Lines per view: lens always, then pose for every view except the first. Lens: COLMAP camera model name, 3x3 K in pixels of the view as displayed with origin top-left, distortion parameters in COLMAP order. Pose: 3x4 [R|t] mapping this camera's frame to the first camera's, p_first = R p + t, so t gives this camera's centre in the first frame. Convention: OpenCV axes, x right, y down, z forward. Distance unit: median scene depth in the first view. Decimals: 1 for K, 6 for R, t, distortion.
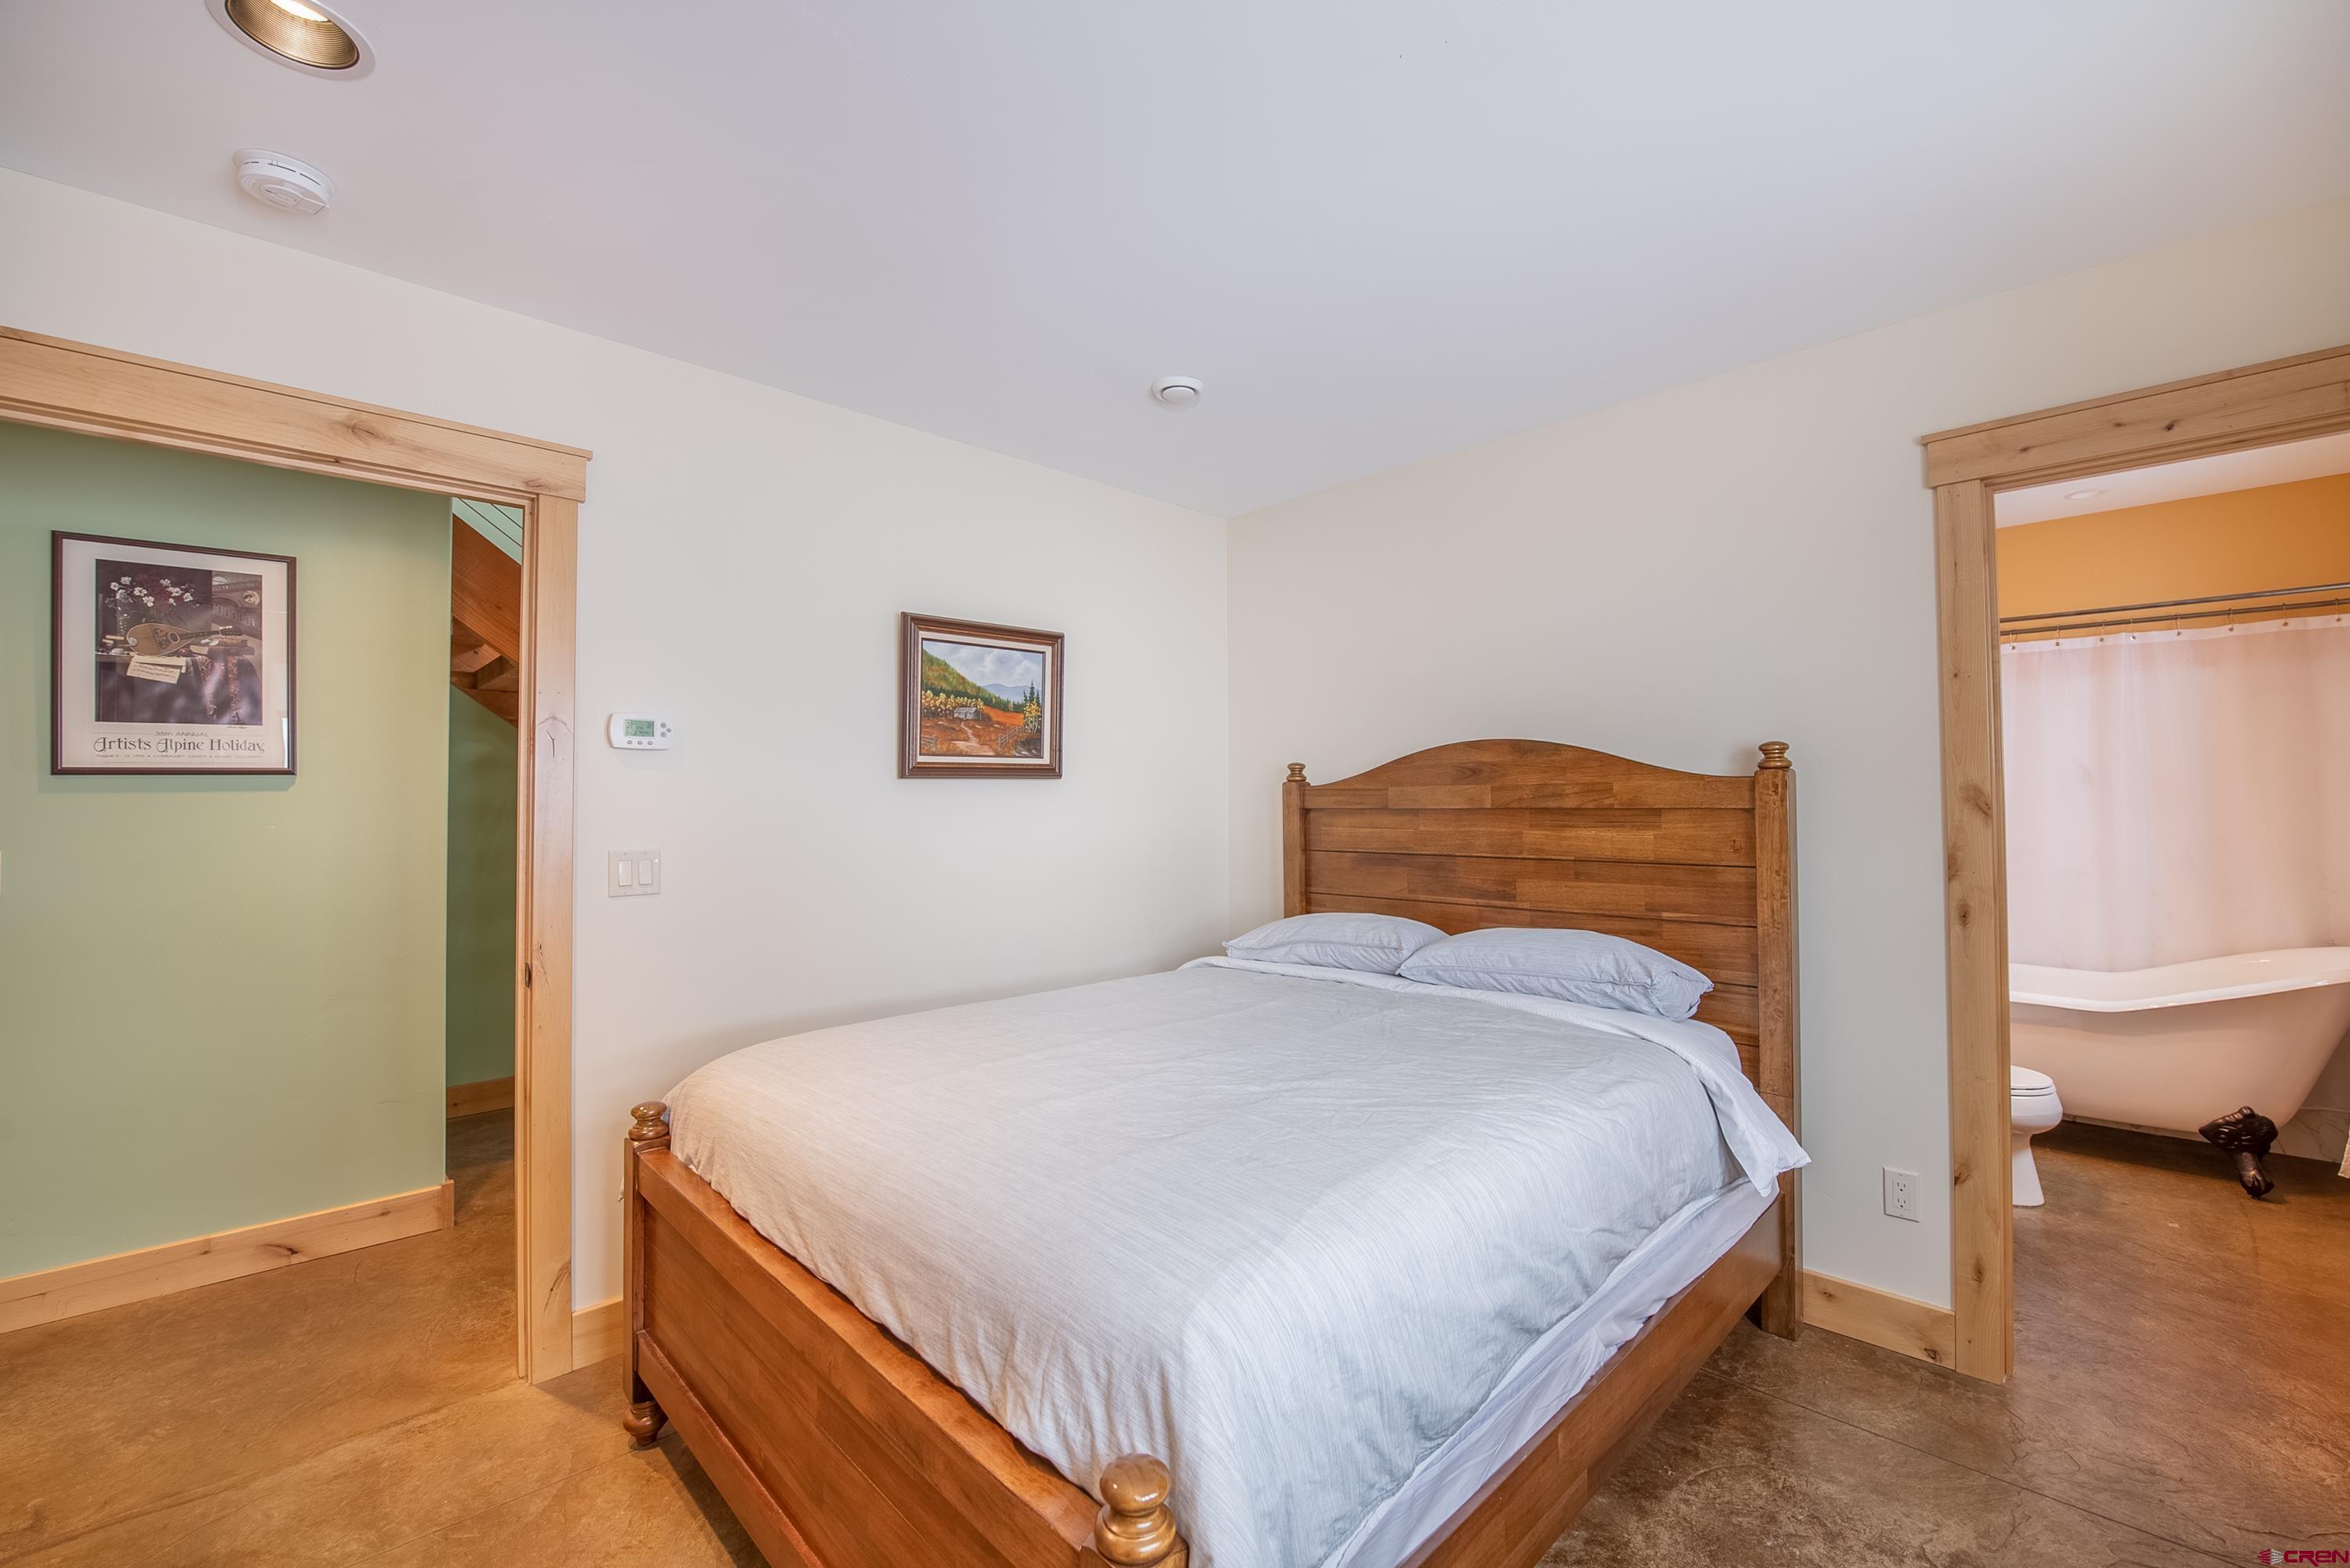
lens RADIAL K [[960.0, 0, 1182.6], [0, 960.0, 788.3], [0, 0, 1]] dist [-0.014189, -0.000491]
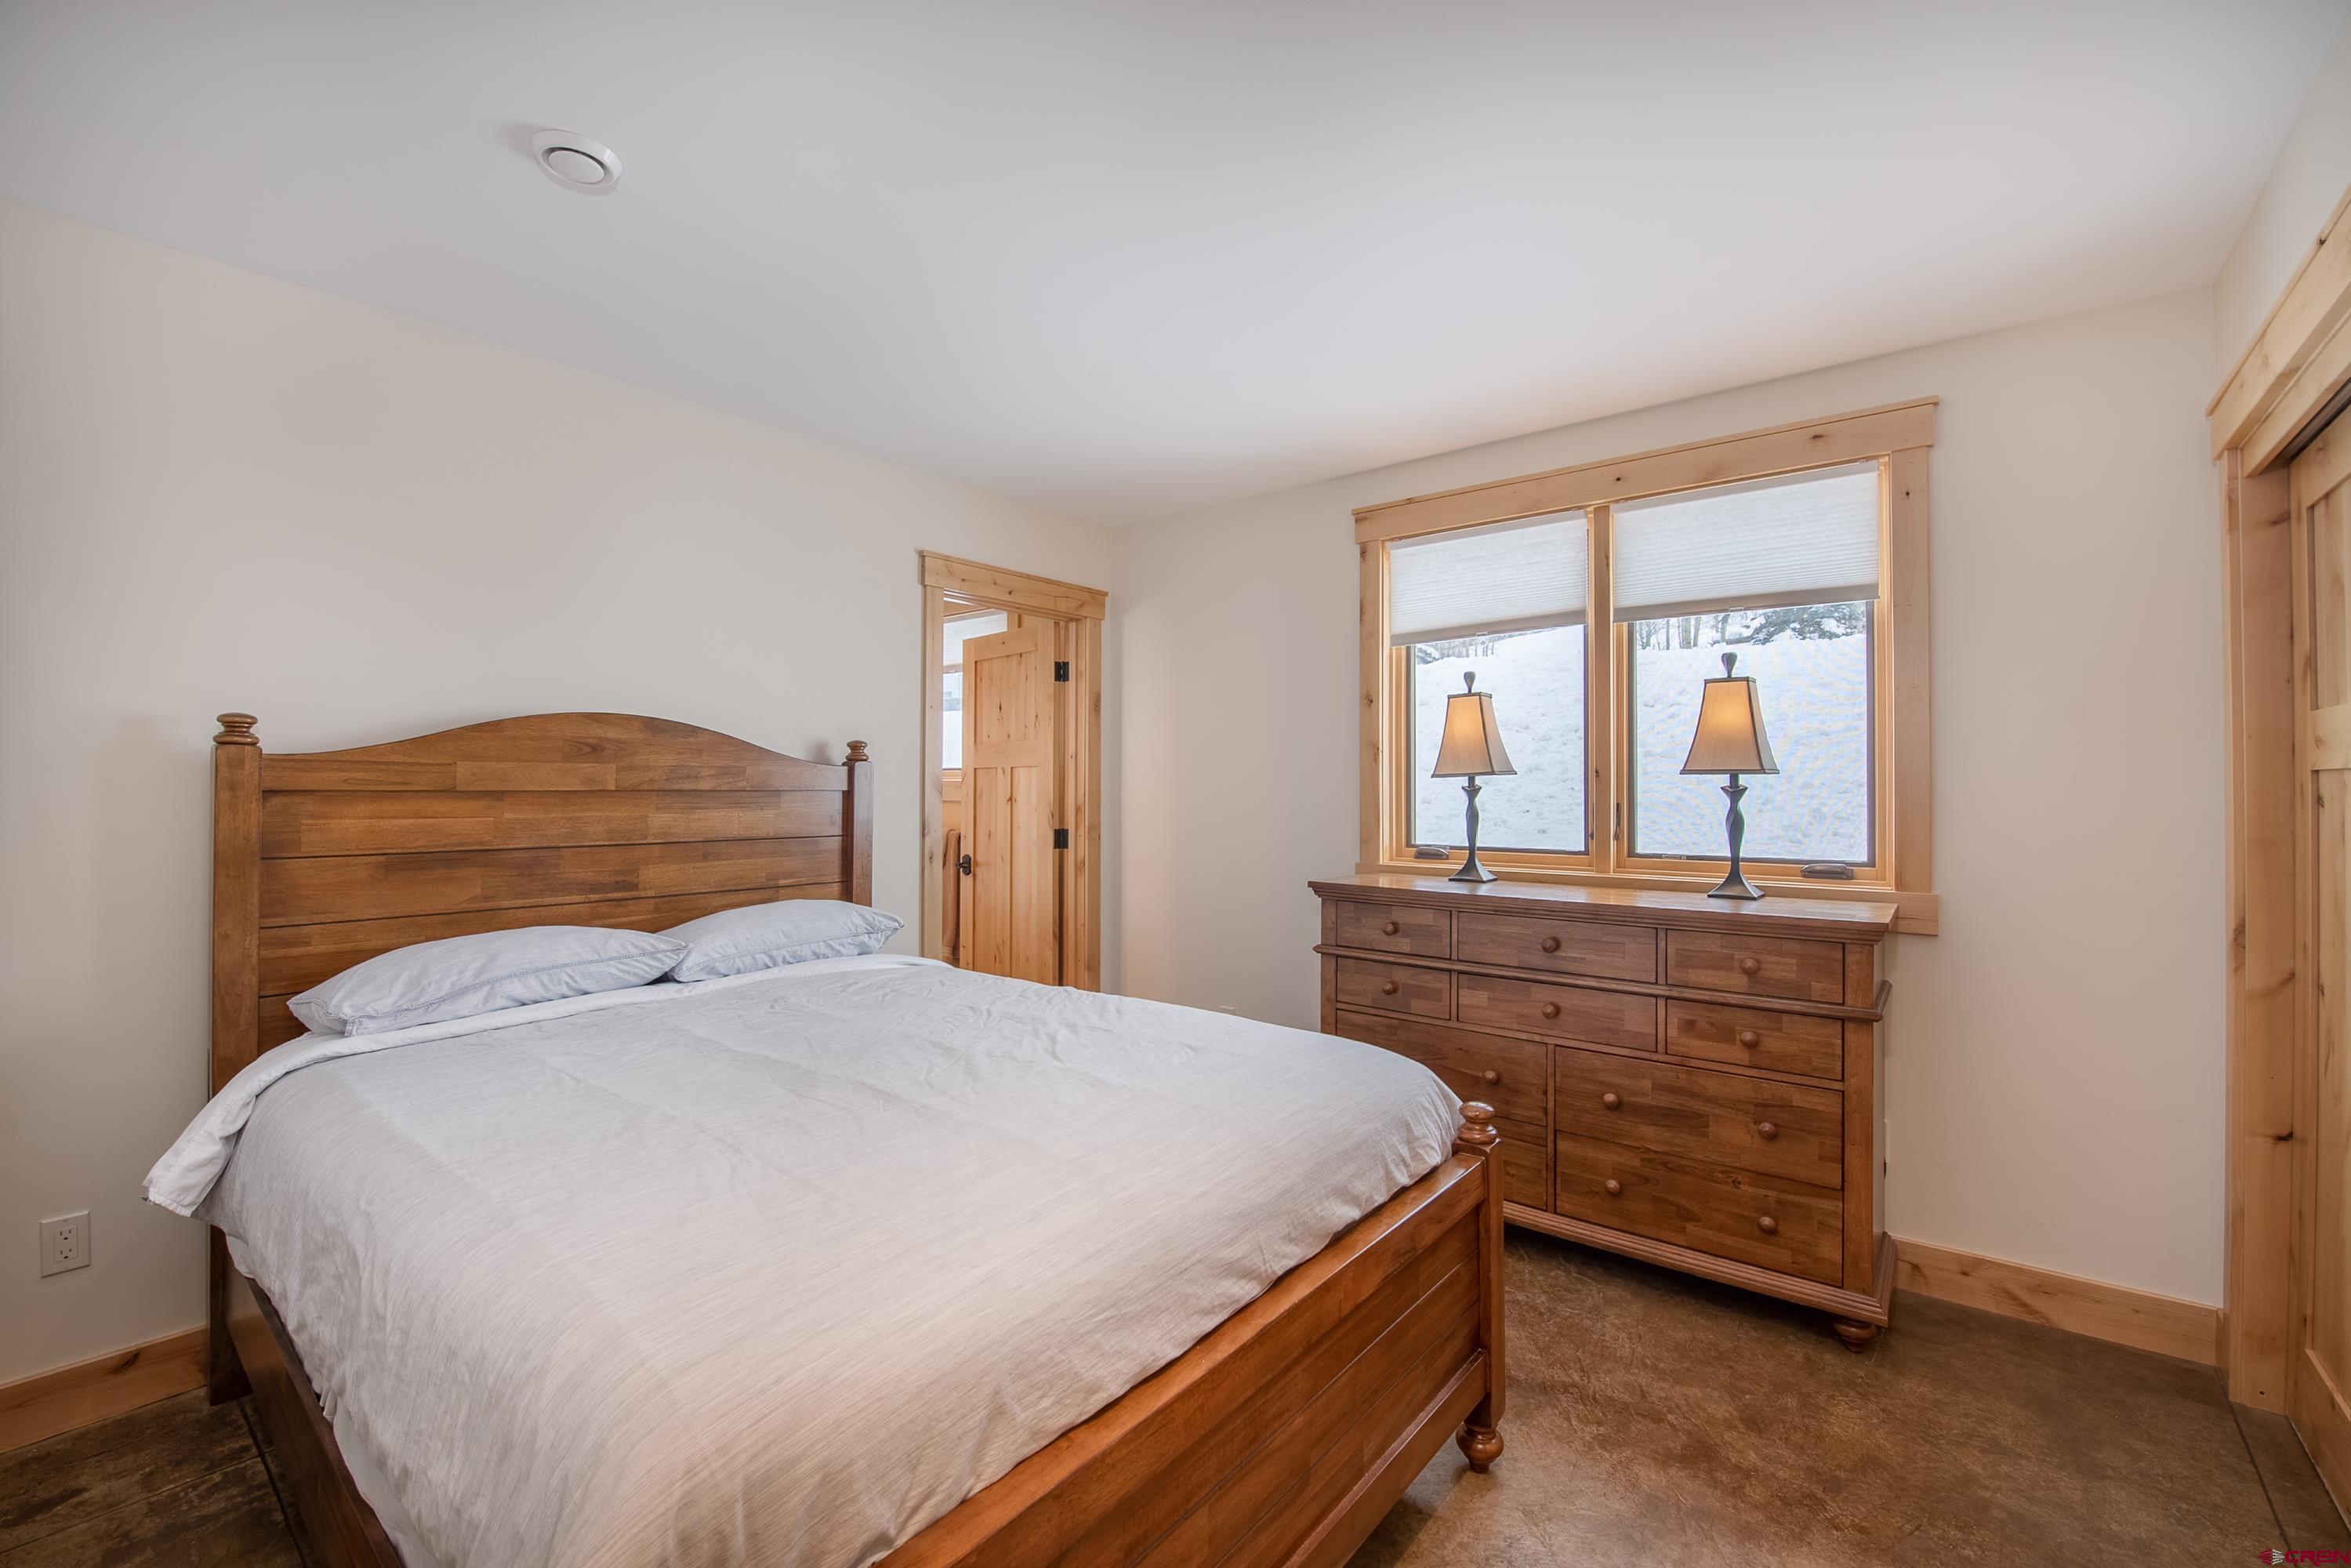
lens RADIAL K [[980.6, 0, 1165.8], [0, 980.6, 783.8], [0, 0, 1]] dist [-0.012278, -0.000159]
pose [[-0.106630, 0.008914, 0.994259, -0.662959], [-0.018483, 0.999769, -0.010946, 0.015829], [-0.994127, -0.019545, -0.106440, 0.605480]]
